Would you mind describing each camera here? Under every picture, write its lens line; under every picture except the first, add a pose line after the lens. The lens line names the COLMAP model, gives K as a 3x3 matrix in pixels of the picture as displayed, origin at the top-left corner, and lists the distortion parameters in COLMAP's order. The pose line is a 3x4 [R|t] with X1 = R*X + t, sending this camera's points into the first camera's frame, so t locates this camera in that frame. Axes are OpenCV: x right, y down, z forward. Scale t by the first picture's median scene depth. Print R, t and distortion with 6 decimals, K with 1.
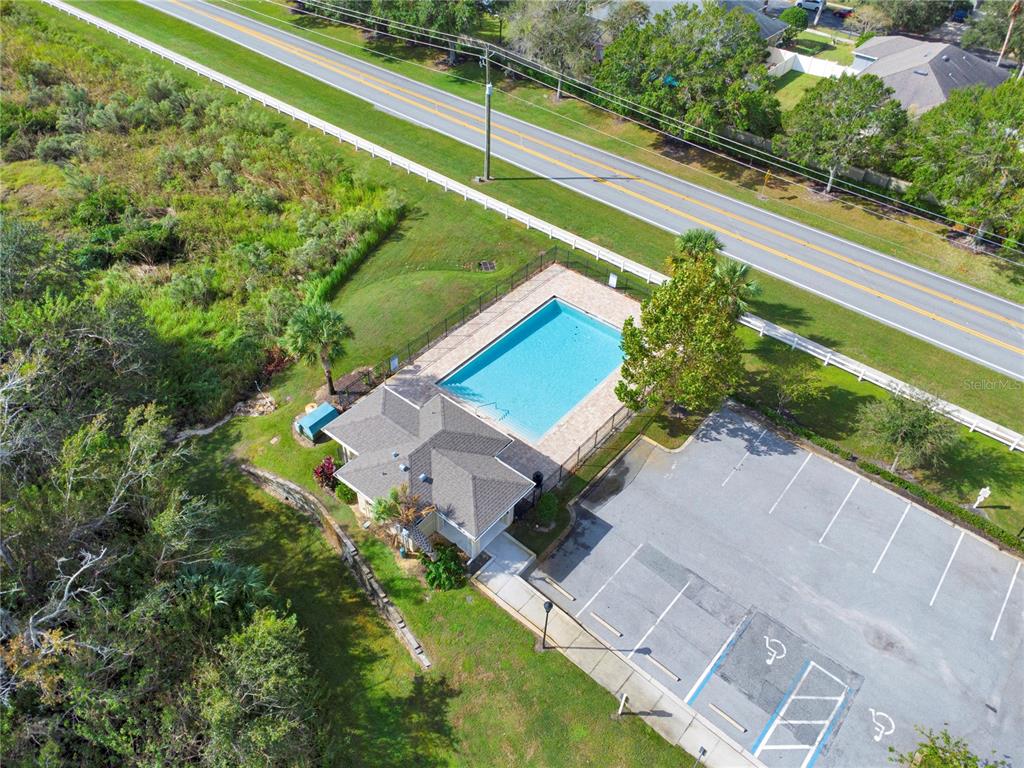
lens RADIAL K [[757.2, 0, 512.0], [0, 757.2, 384.0], [0, 0, 1]] dist [-0.006475, -0.007912]
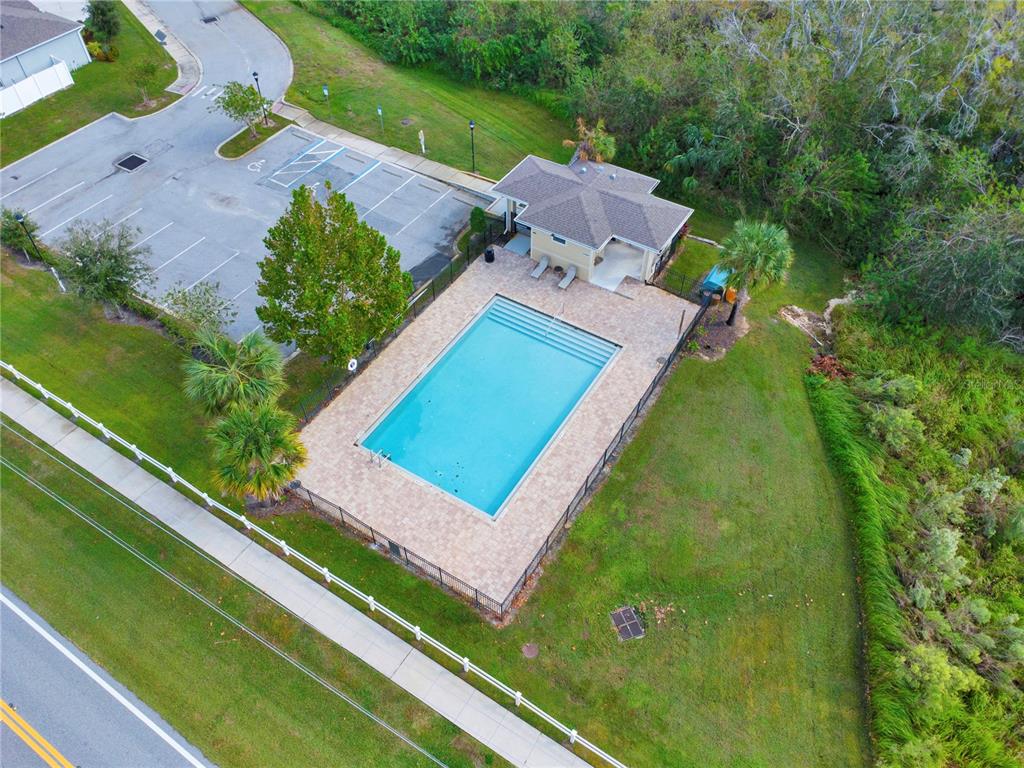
lens RADIAL K [[757.2, 0, 512.0], [0, 757.2, 384.0], [0, 0, 1]] dist [-0.006475, -0.007912]
pose [[-0.991369, 0.070350, -0.110628, 0.134624], [-0.111832, -0.013406, 0.993637, -0.947229], [0.068419, 0.997432, 0.021158, 1.167717]]
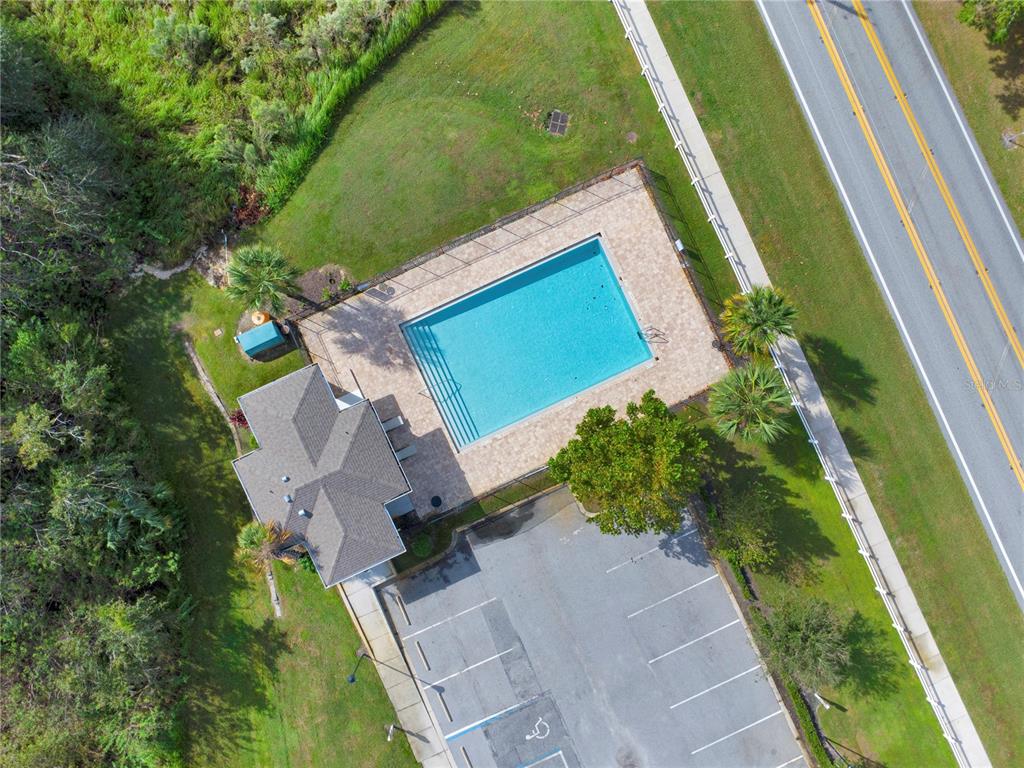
lens RADIAL K [[757.2, 0, 512.0], [0, 757.2, 384.0], [0, 0, 1]] dist [-0.006475, -0.007912]
pose [[0.899892, 0.435941, -0.012218, 0.069067], [-0.293767, 0.626640, 0.721819, -0.737392], [0.322327, -0.645970, 0.691974, 0.434905]]
